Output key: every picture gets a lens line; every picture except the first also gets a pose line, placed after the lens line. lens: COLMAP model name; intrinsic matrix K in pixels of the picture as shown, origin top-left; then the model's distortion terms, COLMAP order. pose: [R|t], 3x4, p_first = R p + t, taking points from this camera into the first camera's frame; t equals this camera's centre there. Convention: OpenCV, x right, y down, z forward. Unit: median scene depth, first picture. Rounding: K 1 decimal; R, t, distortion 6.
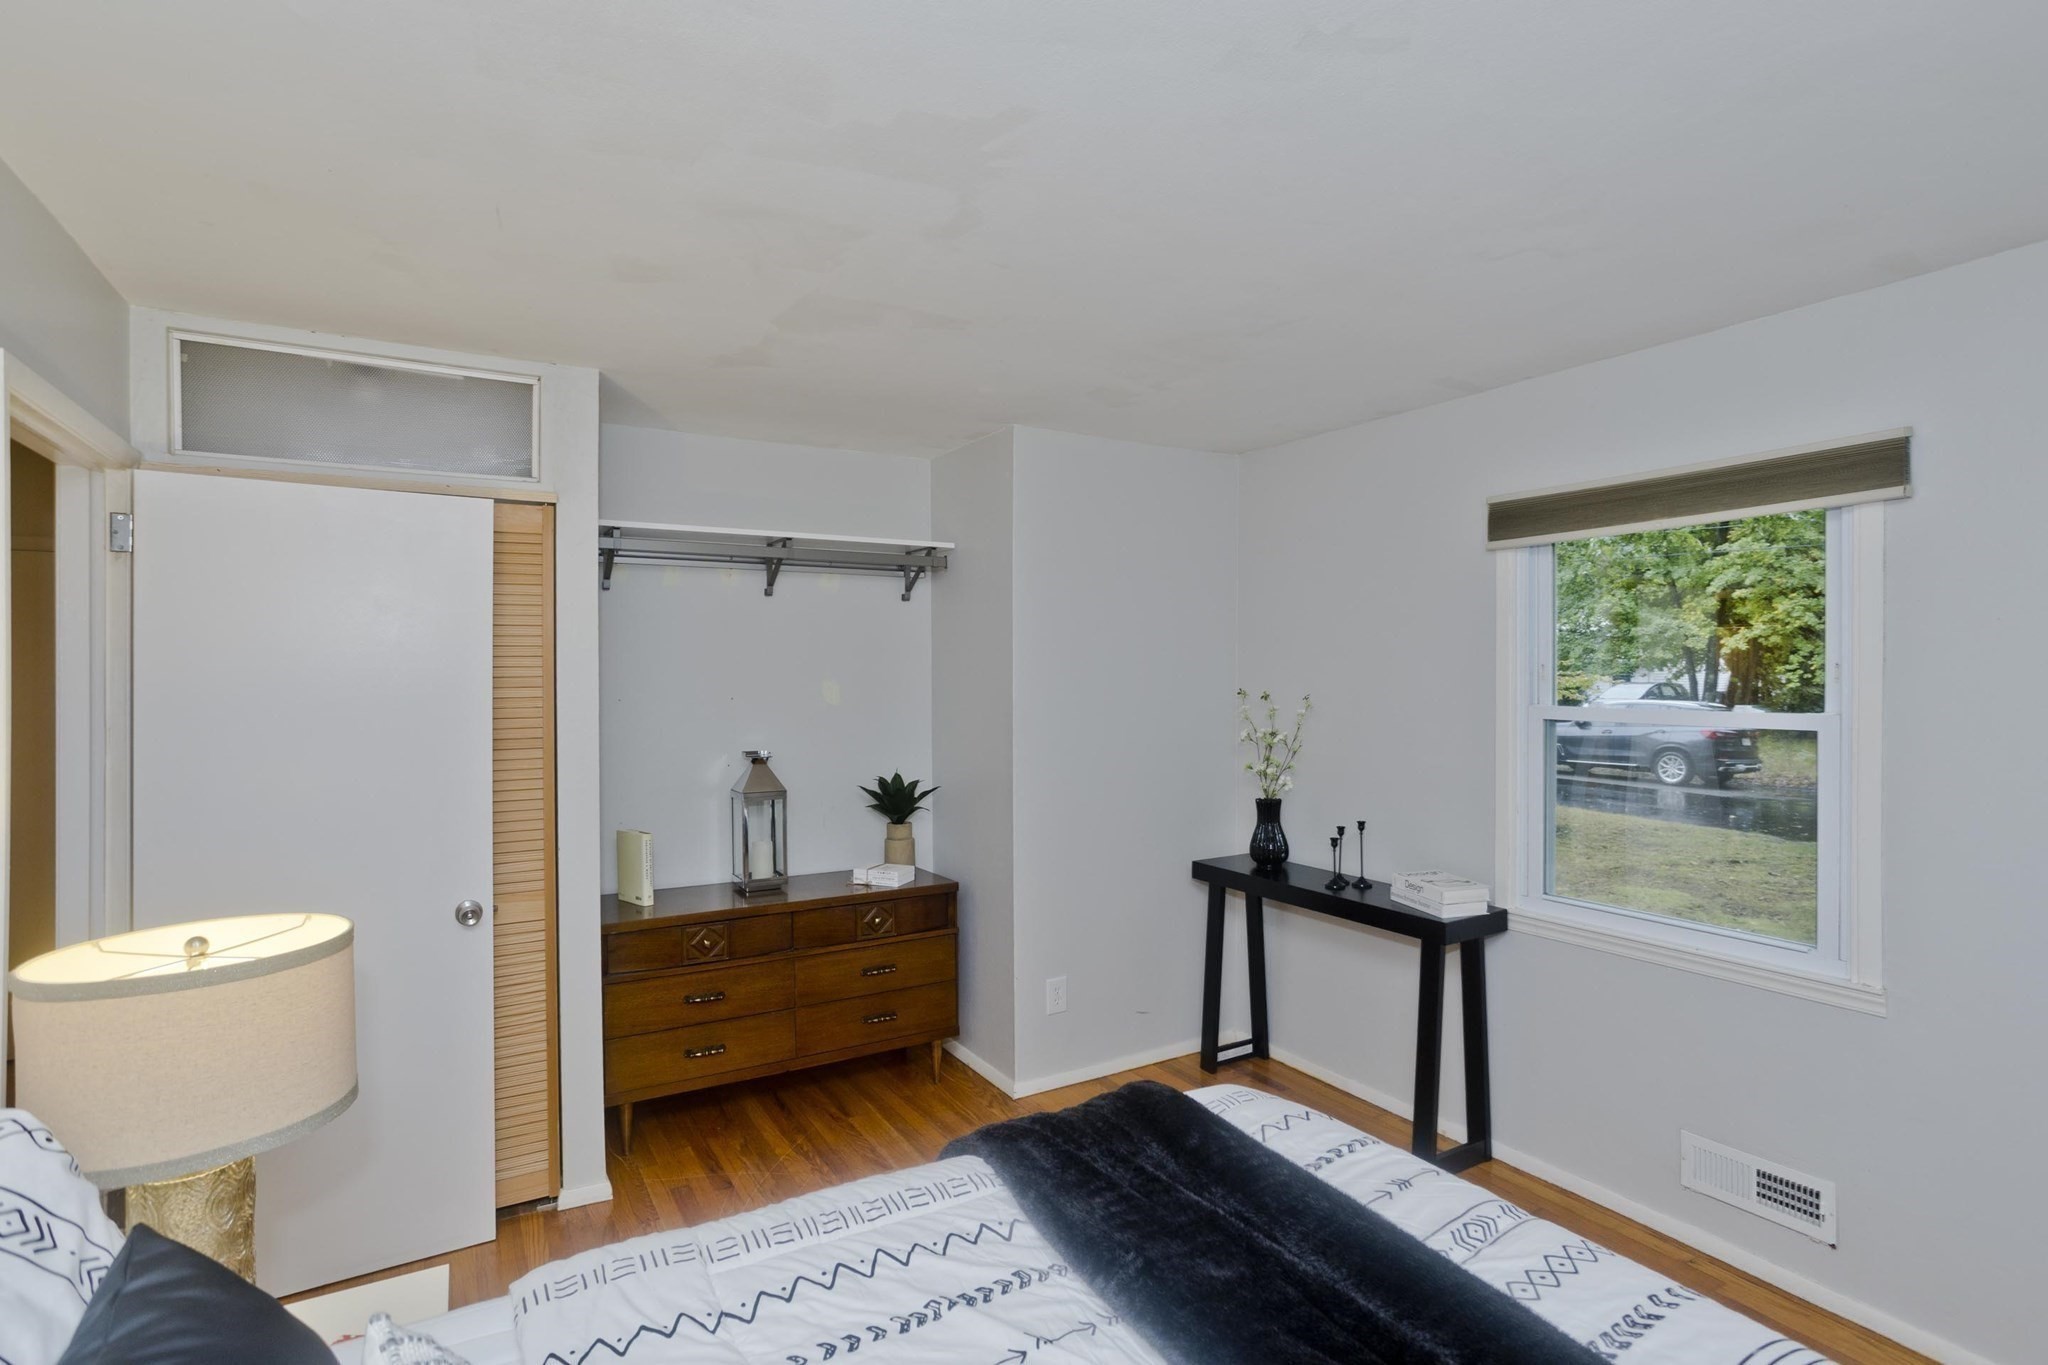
lens RADIAL K [[997.9, 0, 1024.1], [0, 997.9, 681.9], [0, 0, 1]] dist [-0.037512, 0.014592]
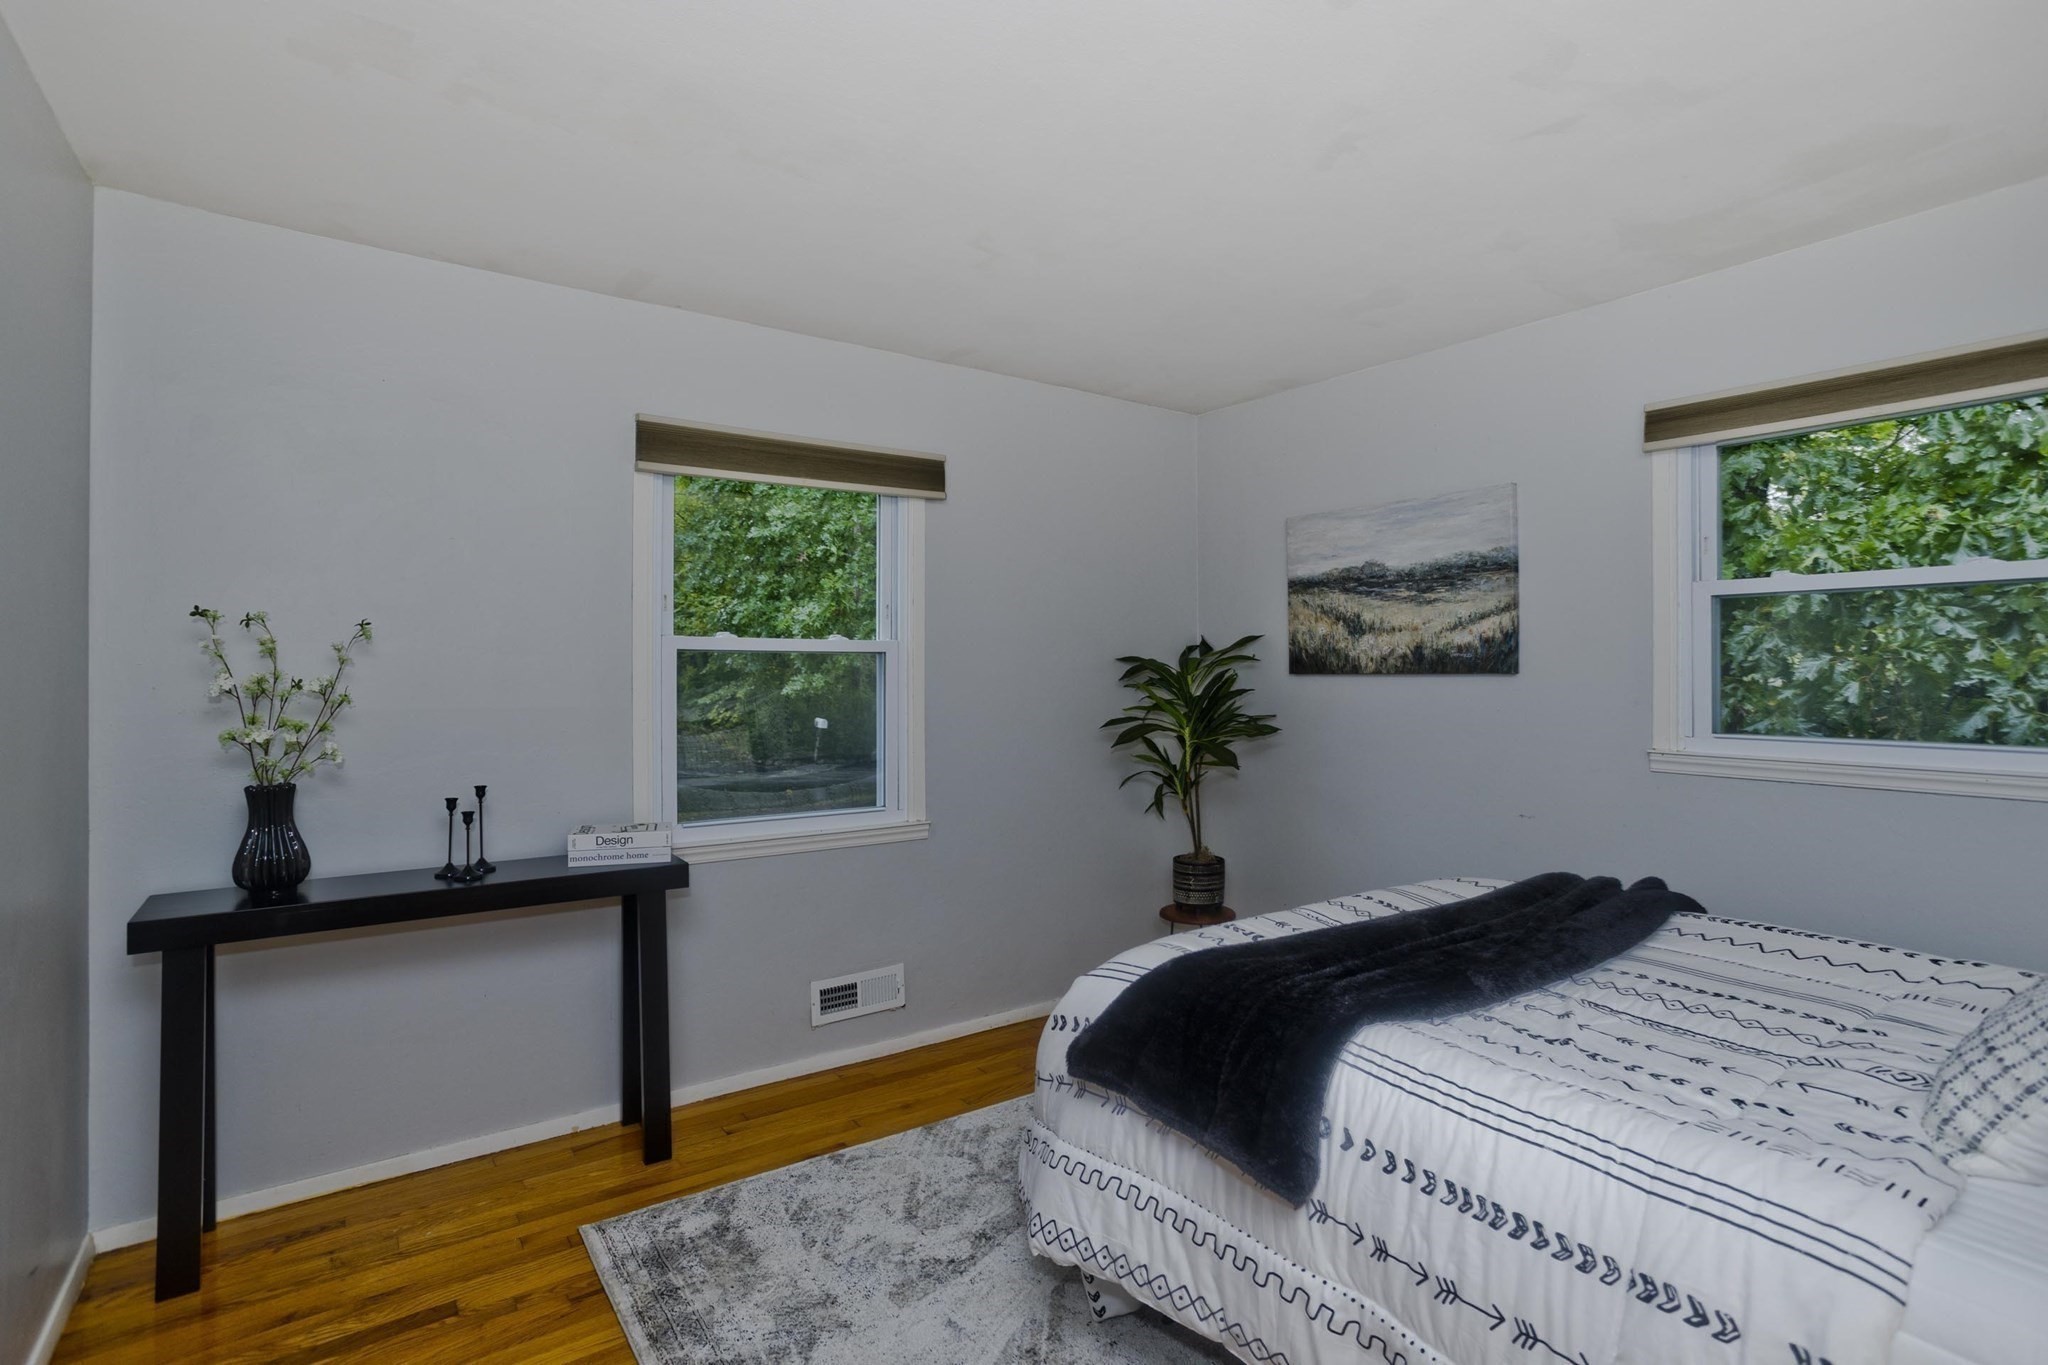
lens RADIAL K [[997.9, 0, 1020.1], [0, 997.9, 667.9], [0, 0, 1]] dist [-0.037512, 0.014592]
pose [[-0.071650, 0.012994, 0.997345, -0.416282], [0.013332, 0.999838, -0.012069, 0.060426], [-0.997341, 0.012432, -0.071812, 0.600227]]
